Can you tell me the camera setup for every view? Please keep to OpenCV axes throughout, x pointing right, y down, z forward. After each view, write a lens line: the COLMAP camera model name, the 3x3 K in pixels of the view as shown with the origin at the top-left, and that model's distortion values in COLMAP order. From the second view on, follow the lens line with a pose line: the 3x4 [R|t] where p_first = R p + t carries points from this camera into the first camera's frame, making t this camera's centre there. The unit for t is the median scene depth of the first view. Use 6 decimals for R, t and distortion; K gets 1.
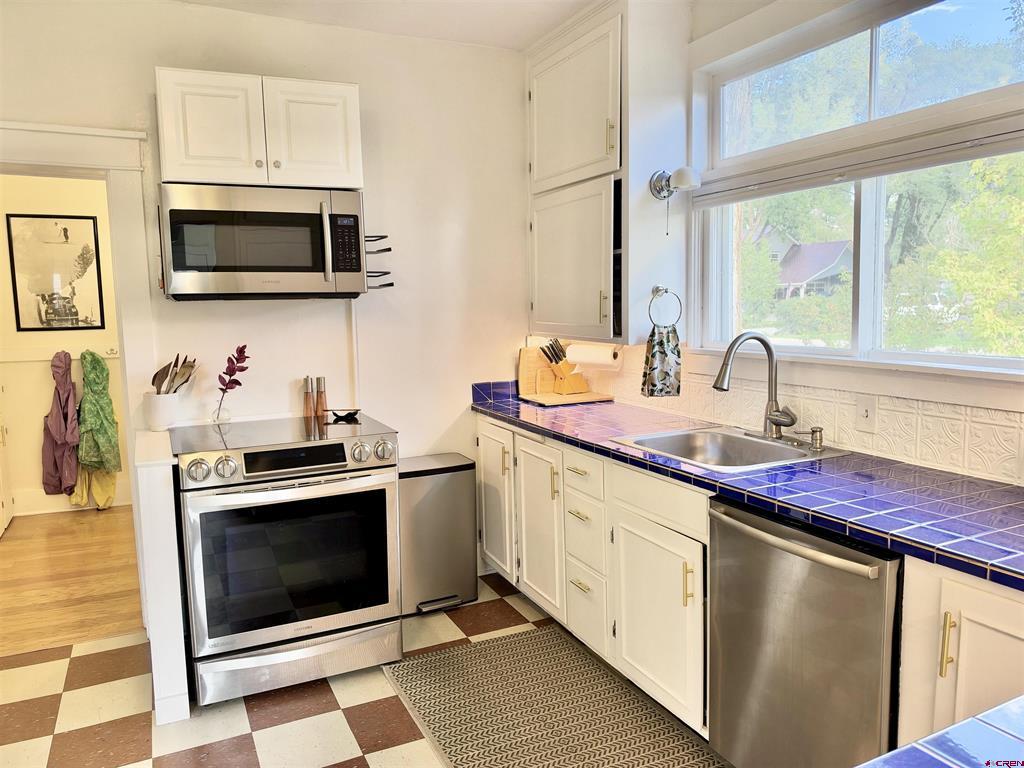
lens RADIAL K [[735.0, 0, 512.0], [0, 735.0, 384.0], [0, 0, 1]] dist [0.113401, -0.214720]
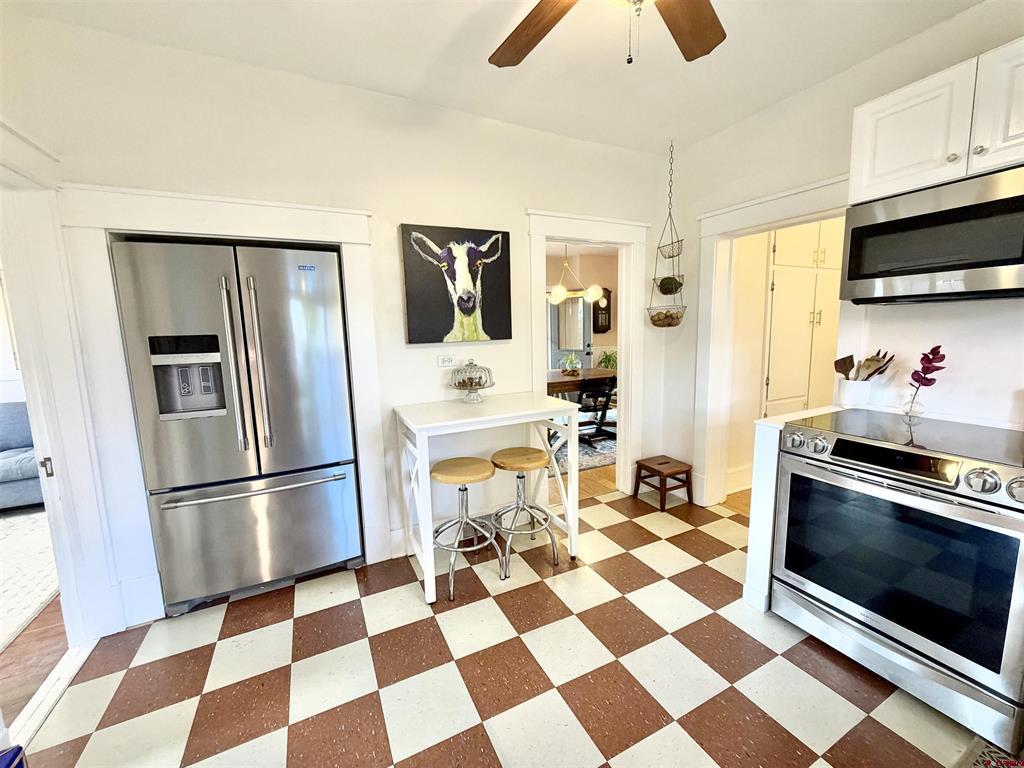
lens RADIAL K [[408.0, 0, 512.0], [0, 408.0, 384.0], [0, 0, 1]] dist [-0.000780, -0.000189]
pose [[0.013398, 0.155755, -0.987705, 0.203173], [-0.091600, 0.983831, 0.153901, -0.033259], [0.995706, 0.088412, 0.027449, 0.407679]]
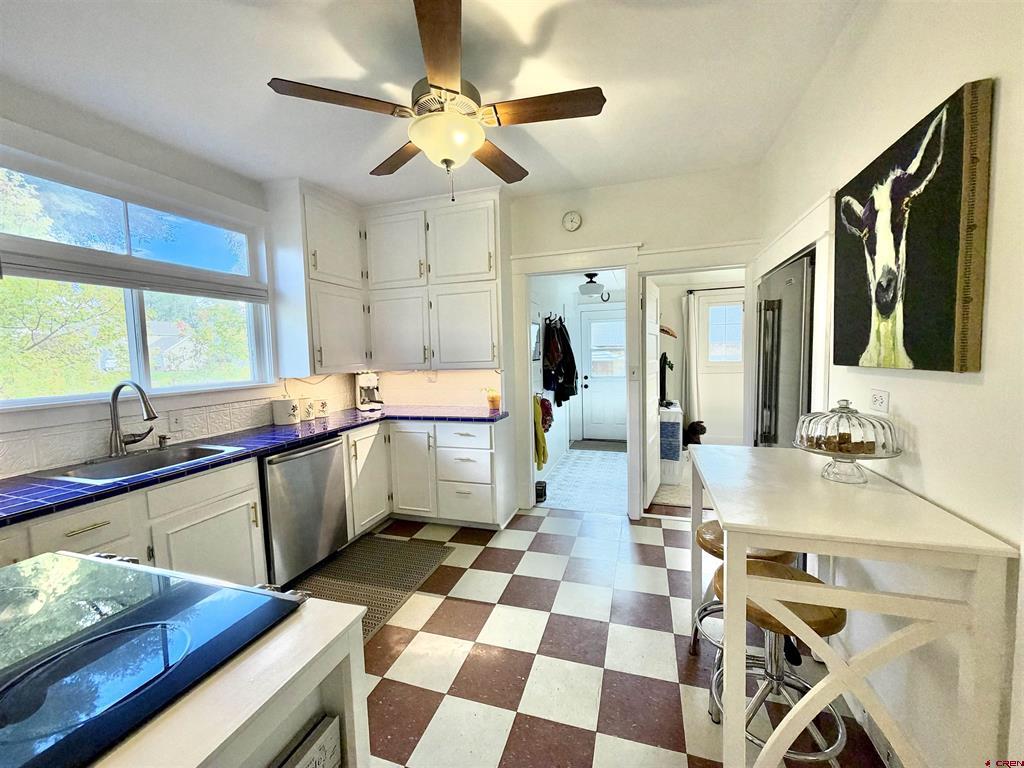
lens RADIAL K [[408.0, 0, 512.0], [0, 408.0, 384.0], [0, 0, 1]] dist [-0.000780, -0.000189]
pose [[-0.728495, -0.009716, 0.684982, -0.640105], [0.122258, 0.982003, 0.143953, -0.074294], [-0.674053, 0.188614, -0.714197, 0.897056]]
